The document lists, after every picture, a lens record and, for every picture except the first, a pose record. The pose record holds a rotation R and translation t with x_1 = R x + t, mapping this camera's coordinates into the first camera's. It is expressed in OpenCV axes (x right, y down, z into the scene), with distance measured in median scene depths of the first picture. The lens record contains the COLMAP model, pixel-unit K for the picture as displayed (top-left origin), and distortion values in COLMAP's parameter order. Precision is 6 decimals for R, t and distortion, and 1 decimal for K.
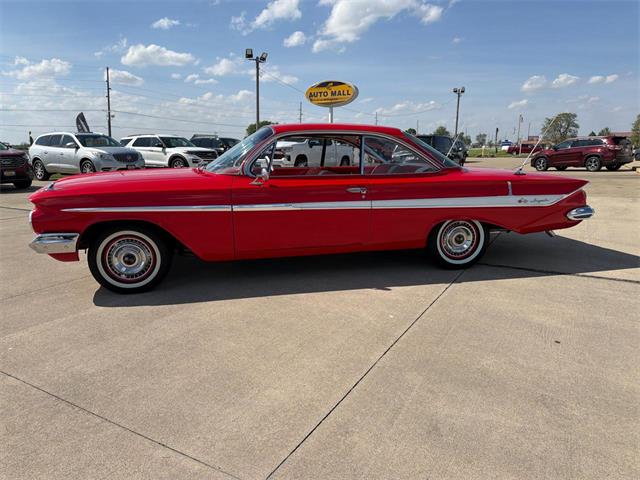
lens RADIAL K [[457.8, 0, 326.3], [0, 457.8, 240.9], [0, 0, 1]] dist [0.015404, -0.024444]
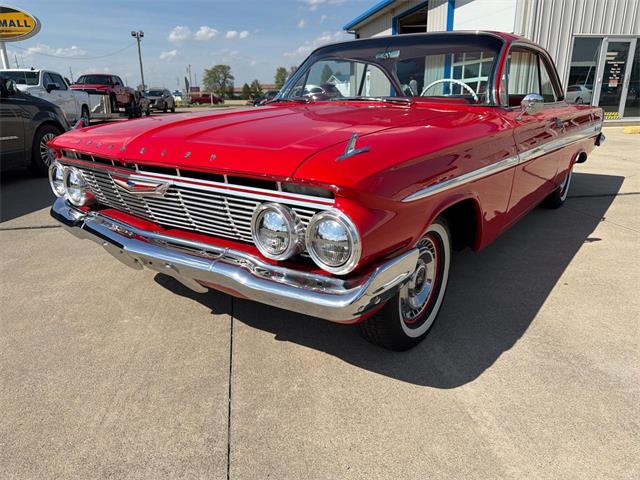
lens RADIAL K [[457.8, 0, 317.5], [0, 457.8, 237.3], [0, 0, 1]] dist [0.015404, -0.024444]
pose [[0.779828, -0.187297, 0.597317, -0.095293], [0.131688, 0.981922, 0.135970, -0.010720], [-0.611985, -0.027374, 0.790395, 0.080055]]
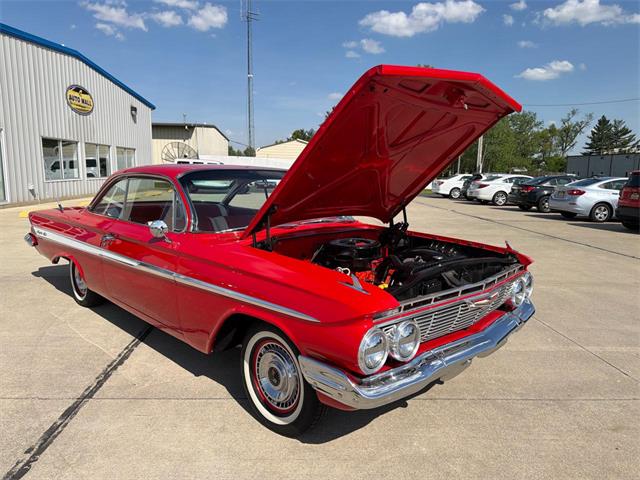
lens RADIAL K [[457.8, 0, 317.3], [0, 457.8, 230.9], [0, 0, 1]] dist [0.015404, -0.024444]
pose [[-0.527362, -0.112794, 0.842120, -0.125702], [0.155856, 0.961488, 0.226384, -0.043342], [-0.835224, 0.250636, -0.489473, 0.188195]]
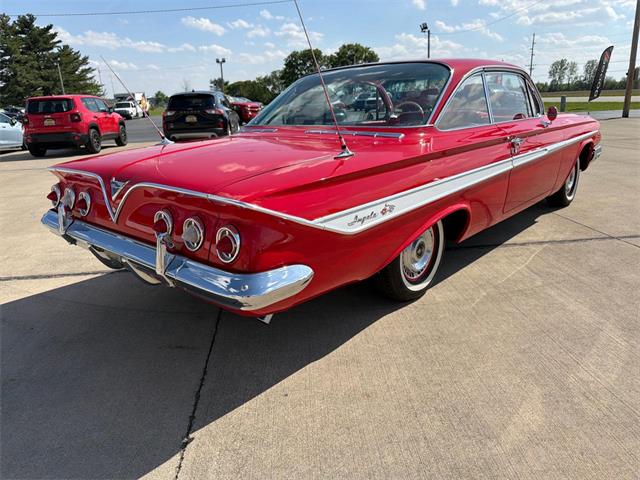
lens RADIAL K [[457.8, 0, 317.7], [0, 457.8, 234.8], [0, 0, 1]] dist [0.015404, -0.024444]
pose [[-0.821672, 0.194717, -0.535668, 0.079146], [-0.070617, 0.897813, 0.434677, -0.046056], [0.565569, 0.394989, -0.723958, 0.229575]]
